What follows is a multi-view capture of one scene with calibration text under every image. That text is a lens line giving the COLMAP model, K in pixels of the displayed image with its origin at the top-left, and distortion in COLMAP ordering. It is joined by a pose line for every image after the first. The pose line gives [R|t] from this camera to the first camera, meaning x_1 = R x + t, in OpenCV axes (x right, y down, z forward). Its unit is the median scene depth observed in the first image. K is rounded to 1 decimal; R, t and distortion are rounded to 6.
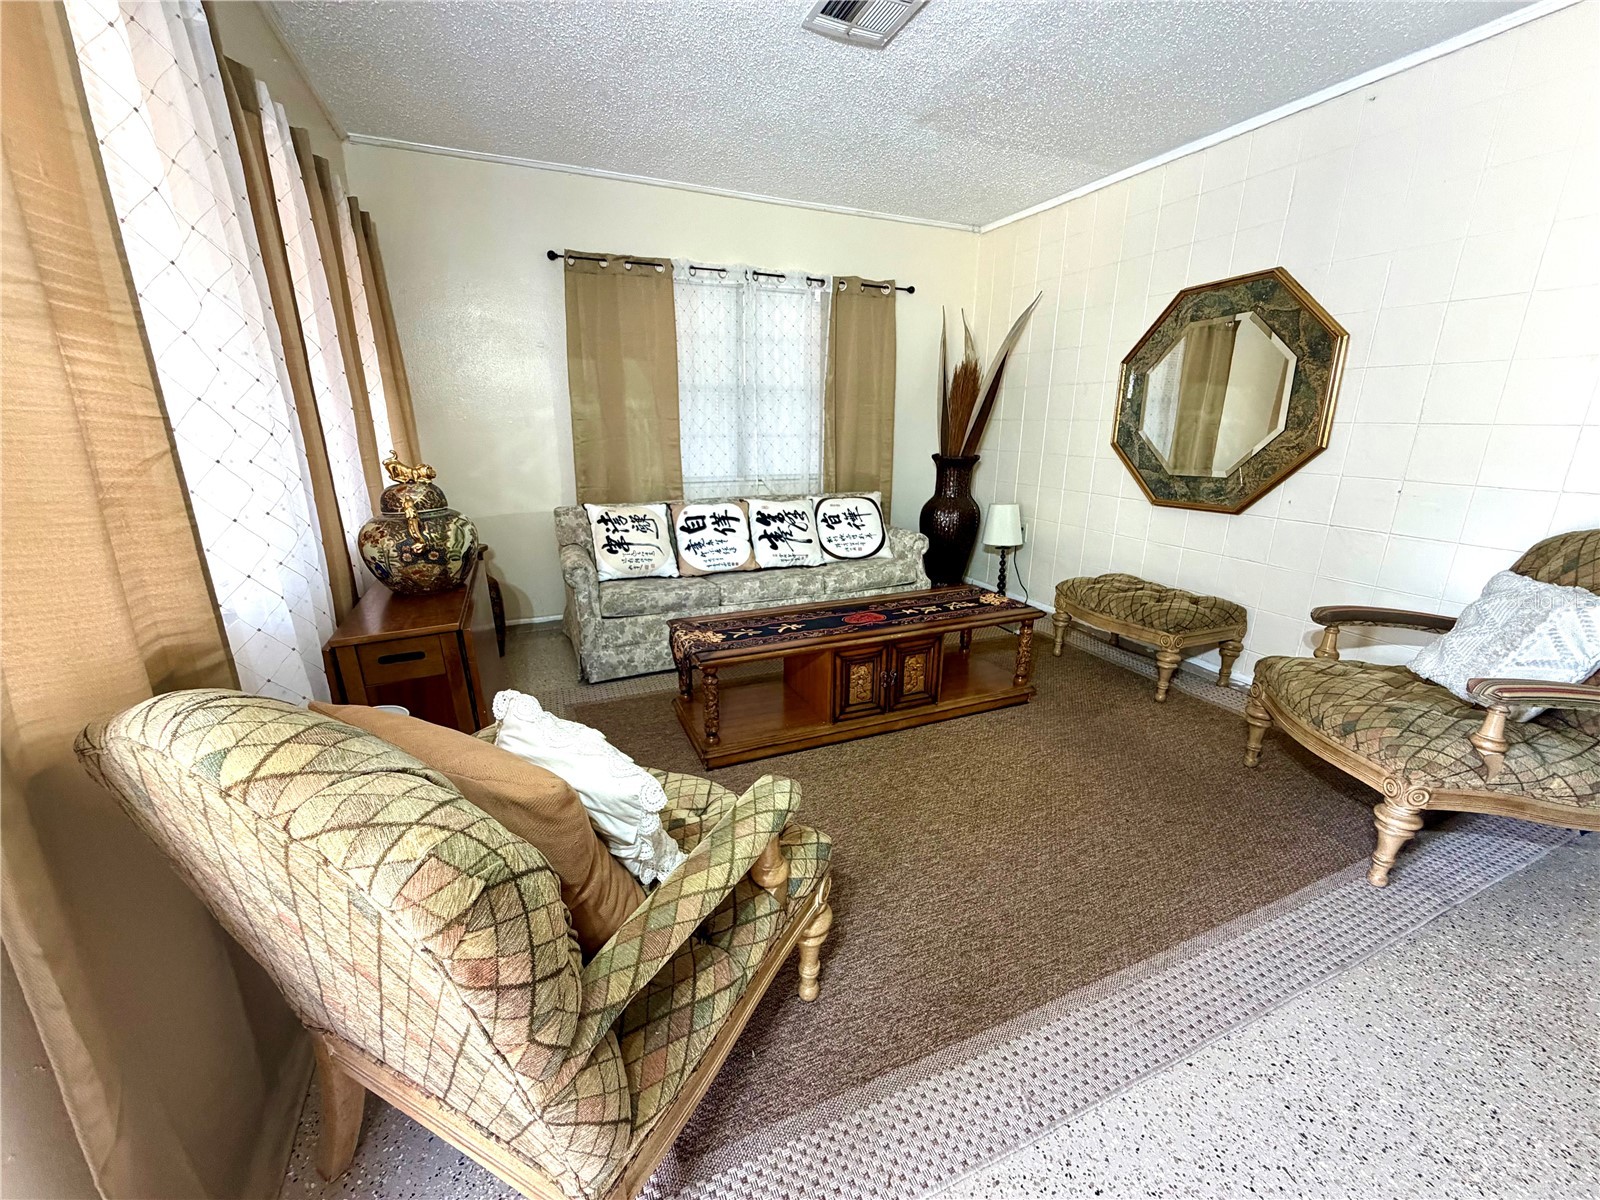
lens RADIAL K [[638.3, 0, 800.5], [0, 638.3, 602.3], [0, 0, 1]] dist [0.002348, -0.000133]
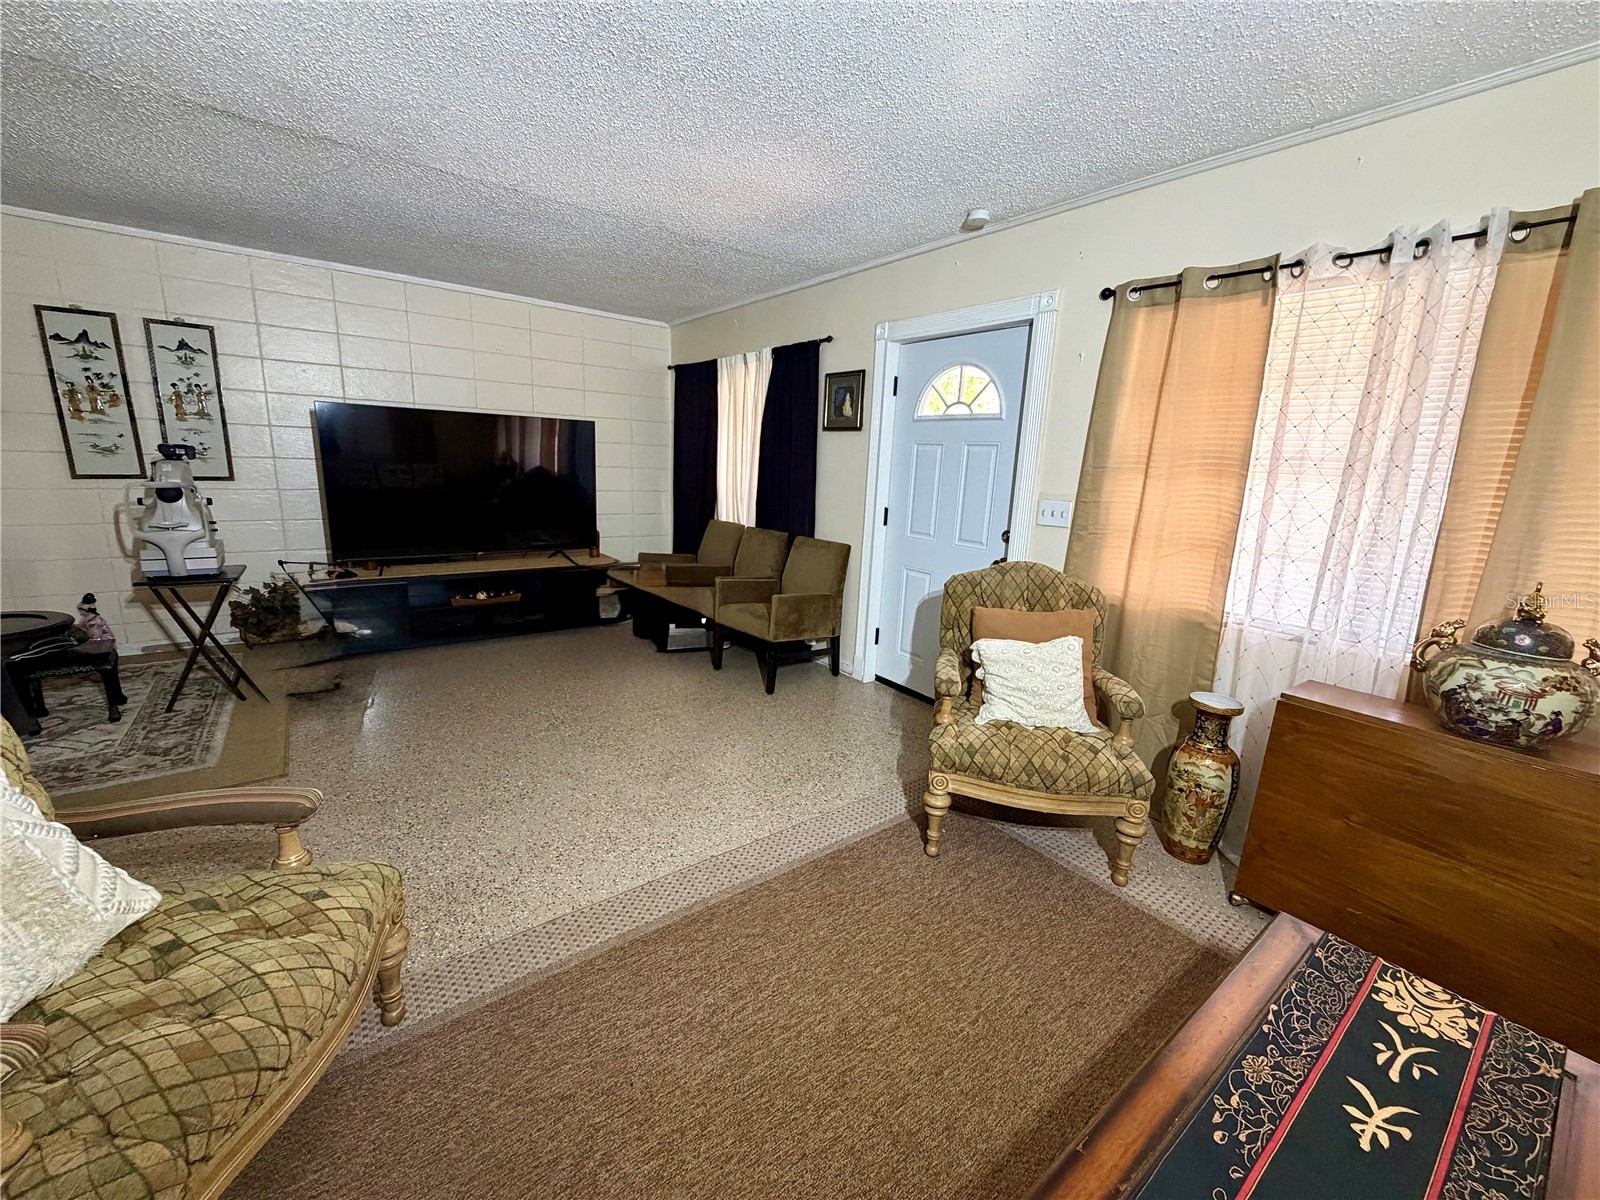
lens RADIAL K [[638.3, 0, 801.0], [0, 638.3, 595.2], [0, 0, 1]] dist [0.002348, -0.000133]
pose [[-0.967414, 0.019795, -0.252425, 0.414808], [-0.102575, 0.880829, 0.462189, -0.388951], [0.231493, 0.473020, -0.850096, 1.133950]]
